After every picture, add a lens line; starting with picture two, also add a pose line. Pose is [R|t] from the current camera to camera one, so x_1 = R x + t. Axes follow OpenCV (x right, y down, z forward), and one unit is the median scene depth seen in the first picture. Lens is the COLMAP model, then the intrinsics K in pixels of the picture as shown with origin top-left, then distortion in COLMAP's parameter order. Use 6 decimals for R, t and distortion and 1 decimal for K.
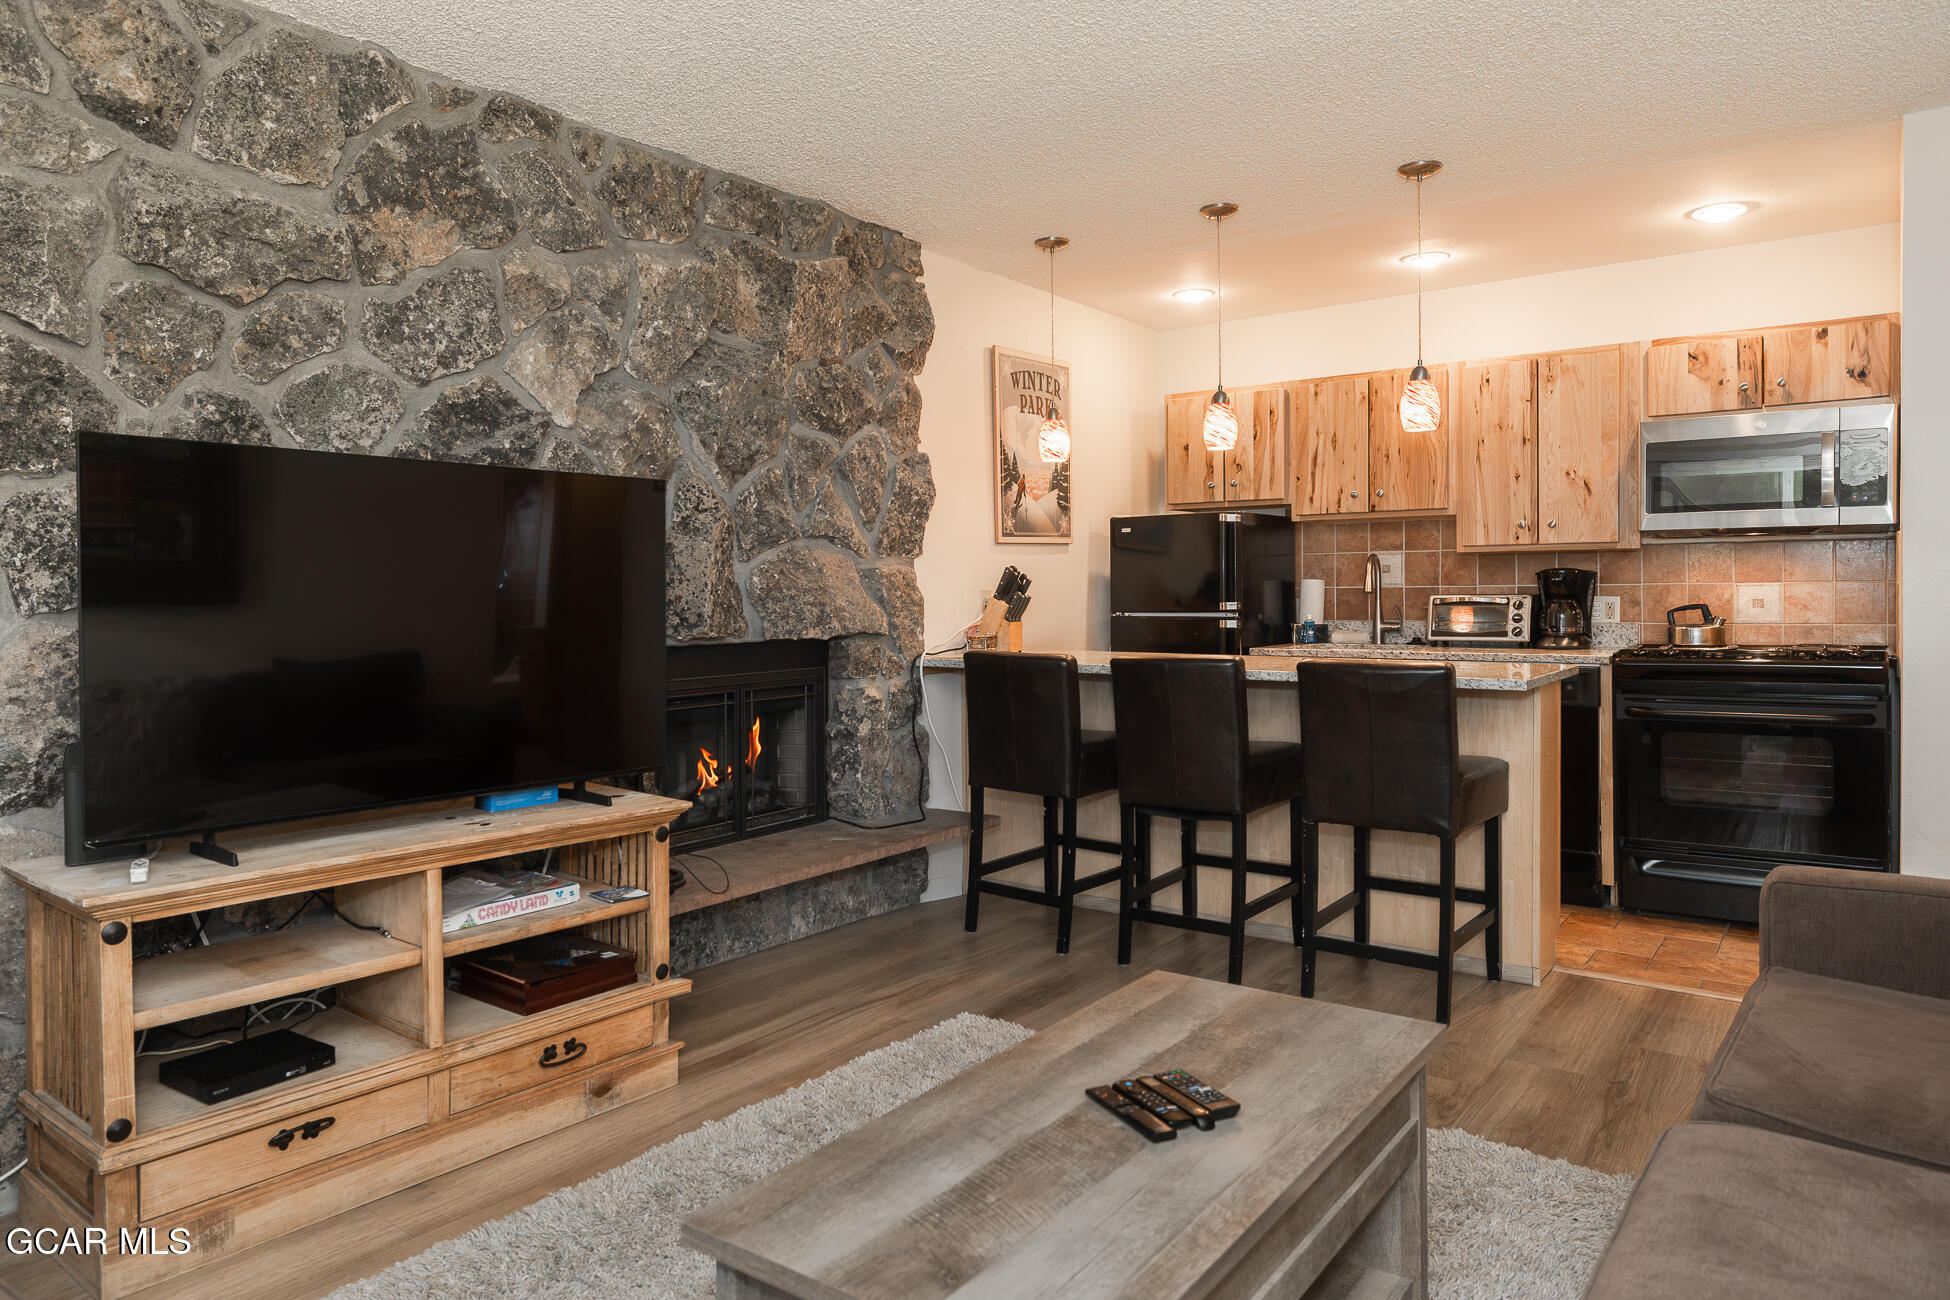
lens RADIAL K [[1234.9, 0, 945.4], [0, 1234.9, 608.4], [0, 0, 1]] dist [-0.002188, 0.001764]
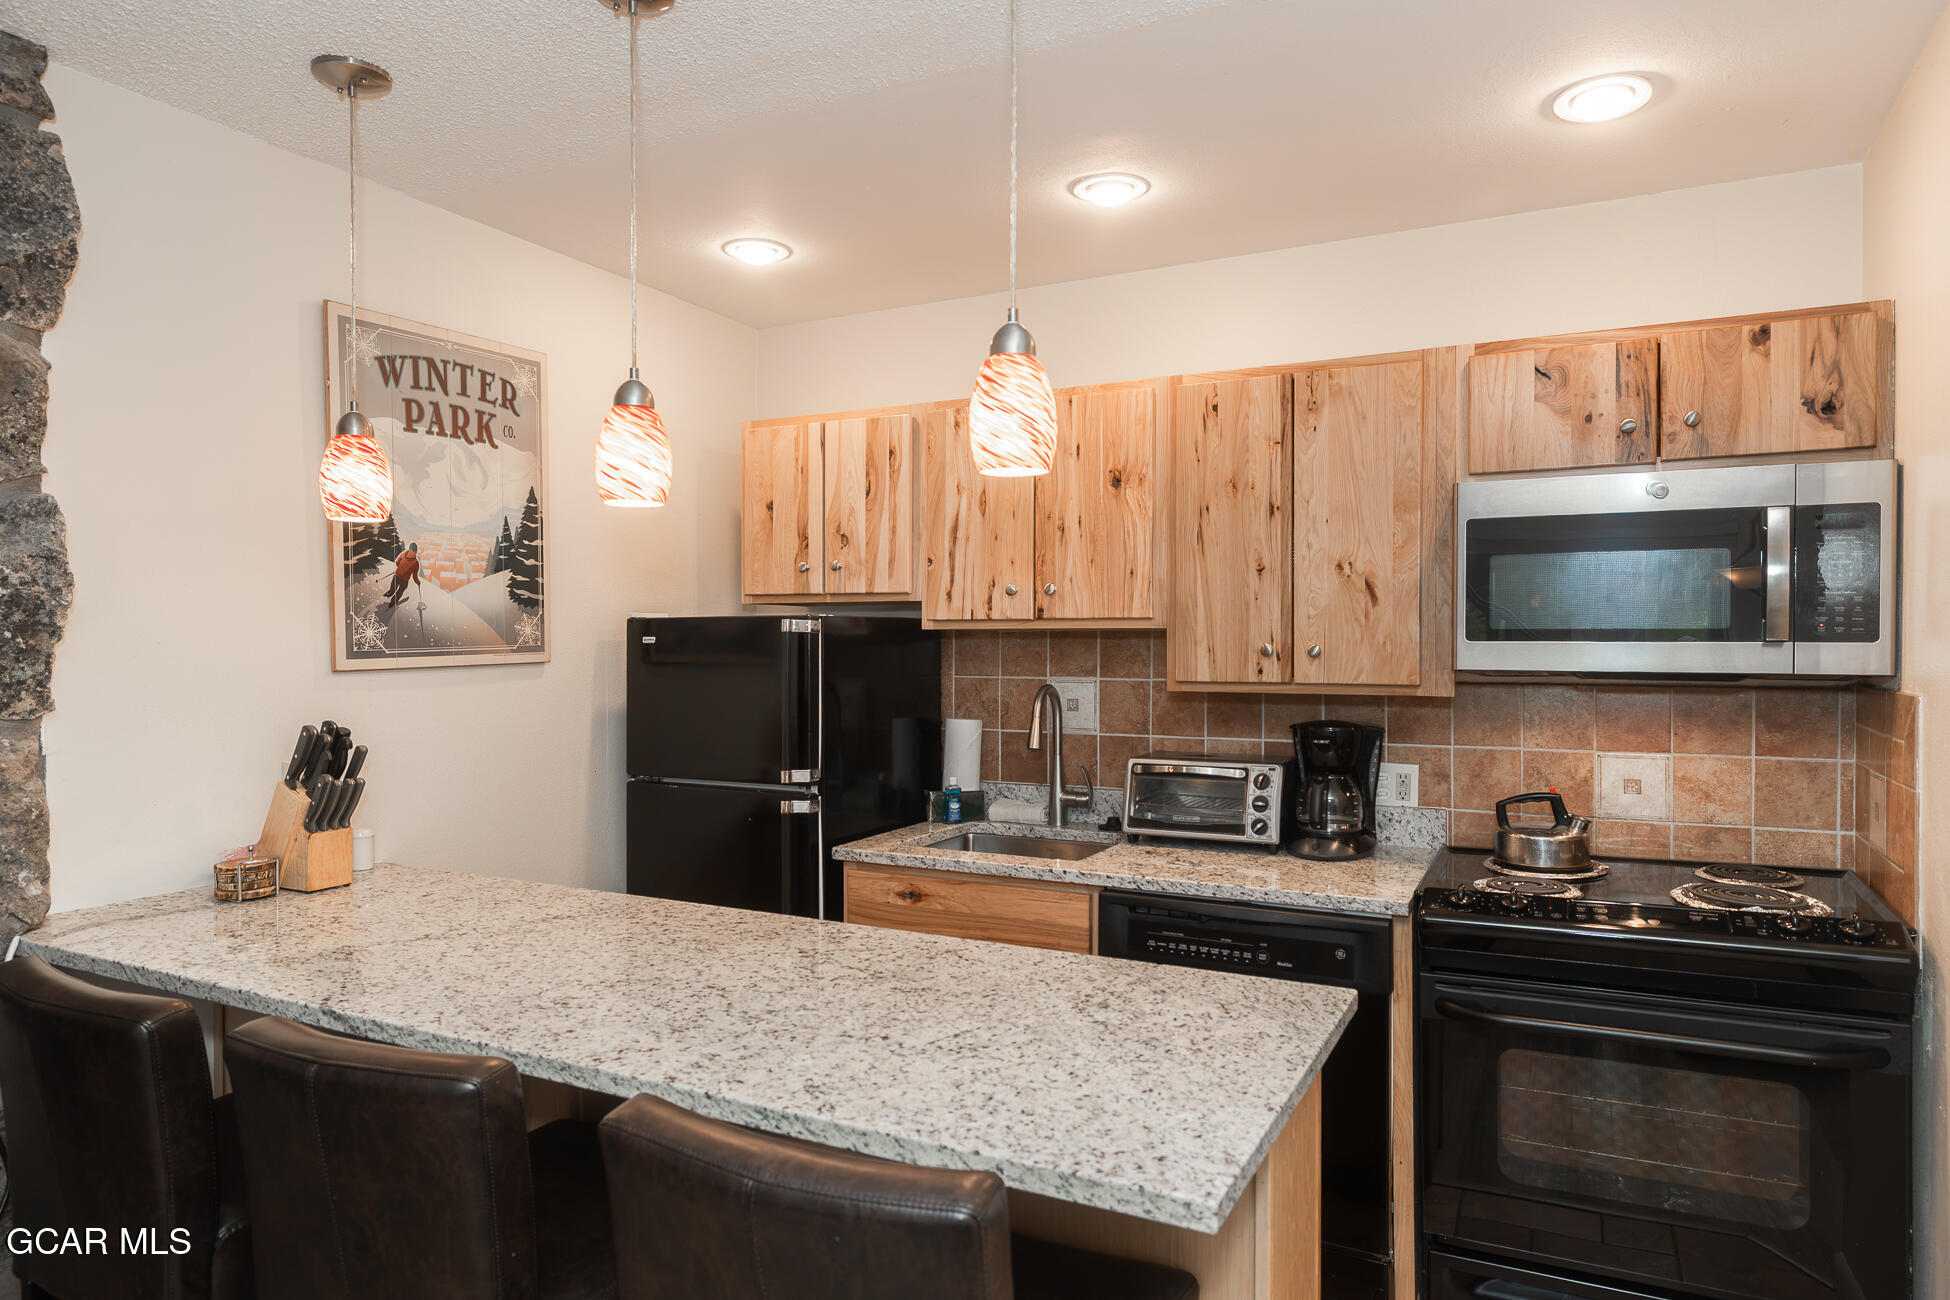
lens RADIAL K [[1195.1, 0, 1003.5], [0, 1195.1, 634.7], [0, 0, 1]] dist [0.019598, -0.011045]
pose [[0.981789, 0.009327, 0.189744, 0.270924], [-0.004754, 0.999688, -0.024541, -0.069899], [-0.189914, 0.023193, 0.981527, 0.532755]]
